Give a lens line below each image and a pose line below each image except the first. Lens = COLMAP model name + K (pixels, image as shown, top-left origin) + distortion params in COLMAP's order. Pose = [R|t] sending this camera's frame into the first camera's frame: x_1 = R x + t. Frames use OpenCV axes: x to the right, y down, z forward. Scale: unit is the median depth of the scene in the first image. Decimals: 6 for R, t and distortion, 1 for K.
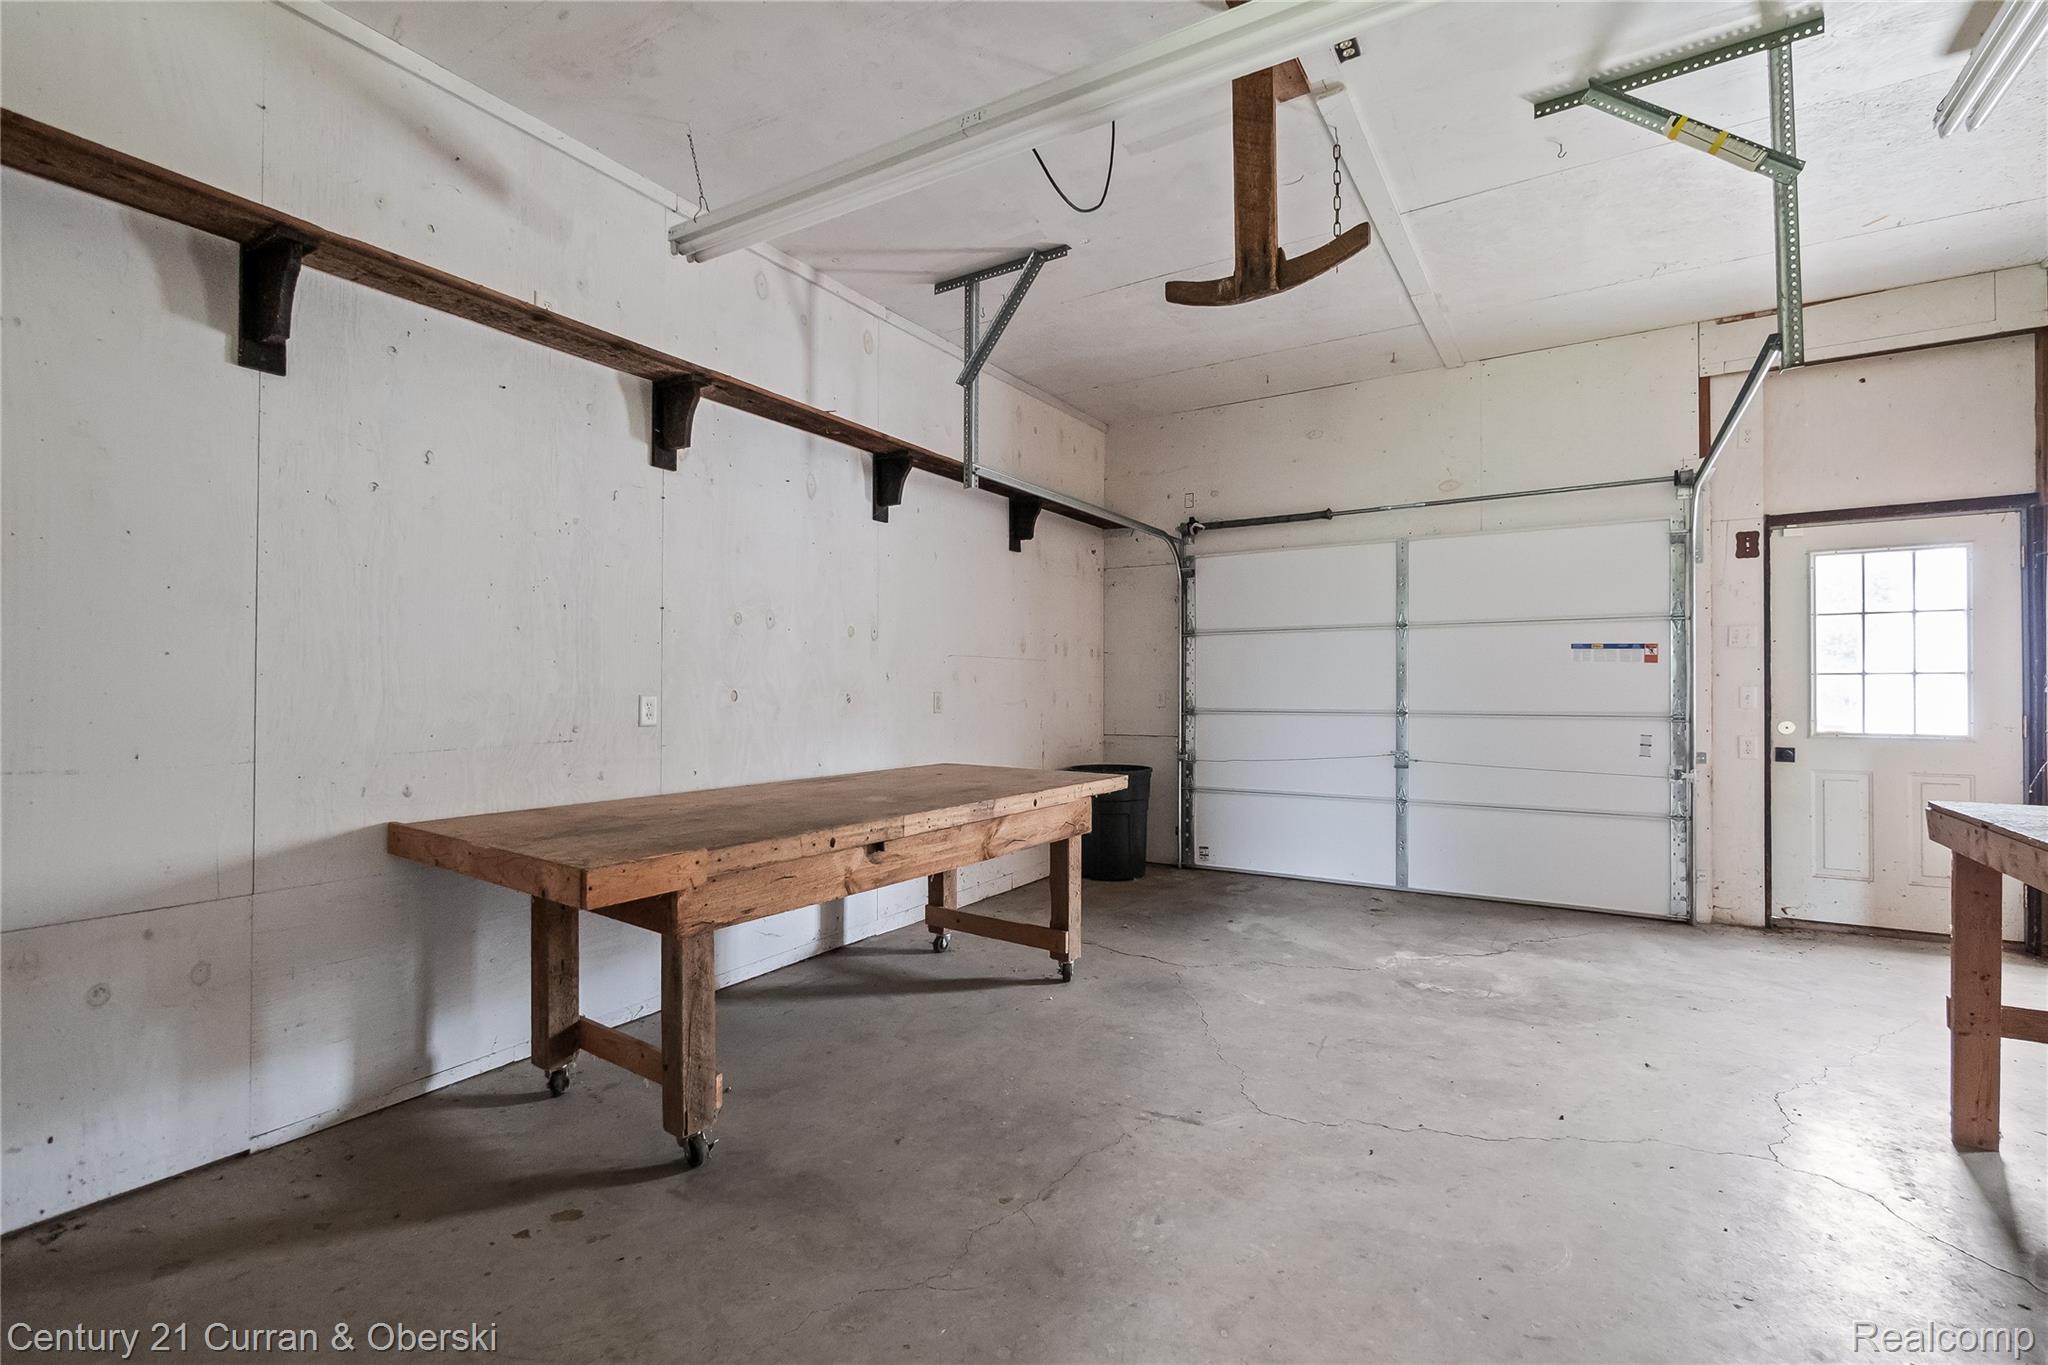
lens RADIAL K [[872.0, 0, 1024.0], [0, 872.0, 682.5], [0, 0, 1]] dist [-0.001896, -0.000302]
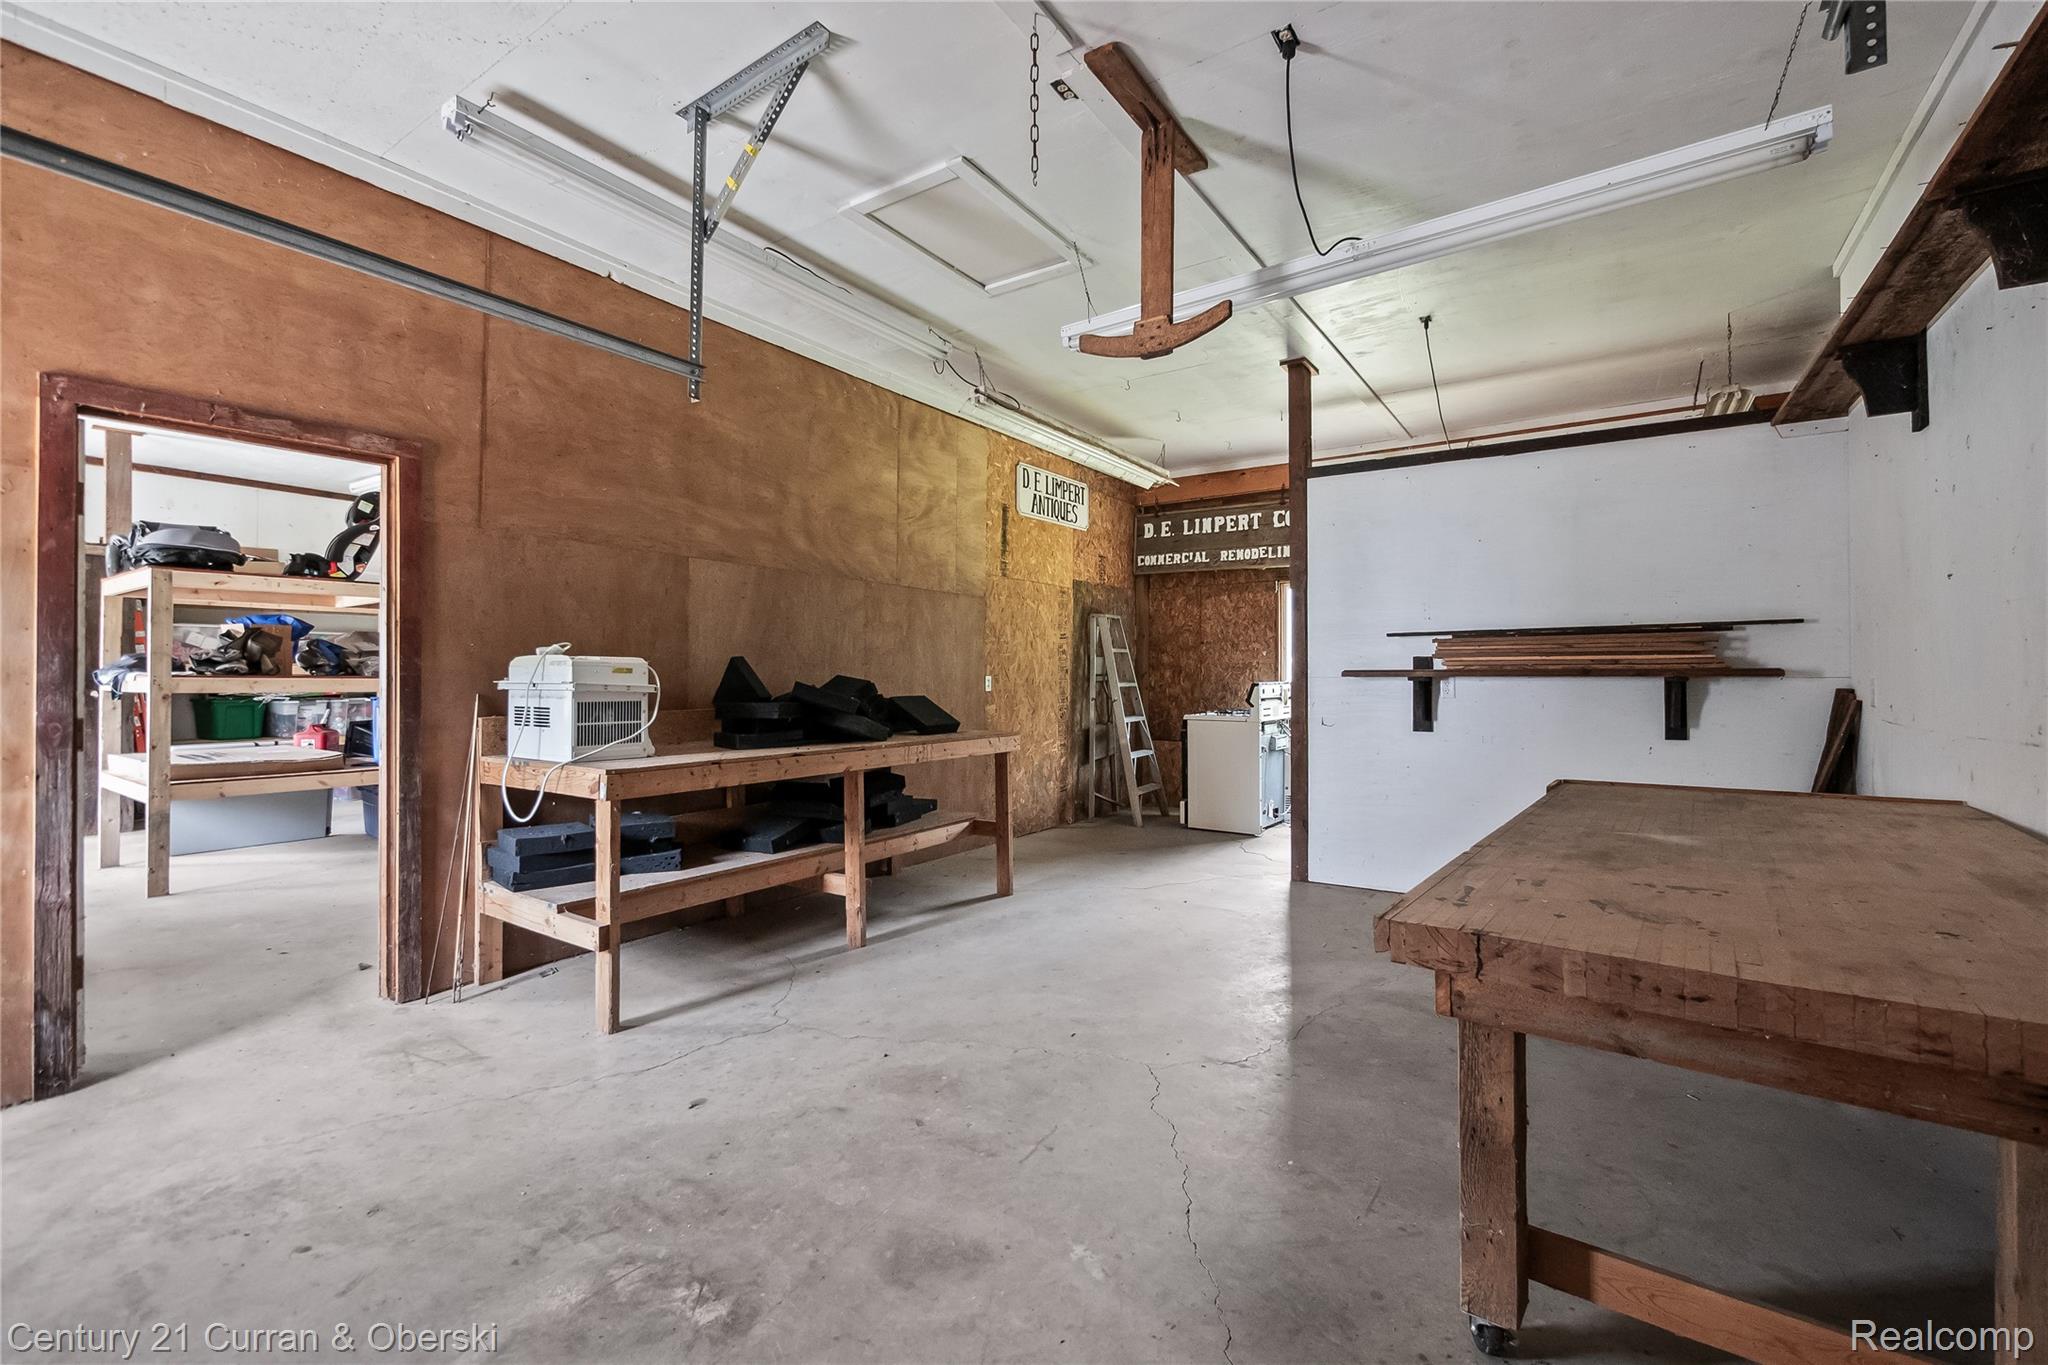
lens RADIAL K [[872.0, 0, 1024.0], [0, 872.0, 682.5], [0, 0, 1]] dist [-0.001896, -0.000302]
pose [[-0.999593, -0.000537, 0.028513, 0.303391], [-0.000689, 0.999986, -0.005322, 0.008718], [-0.028510, -0.005339, -0.999579, 1.620382]]
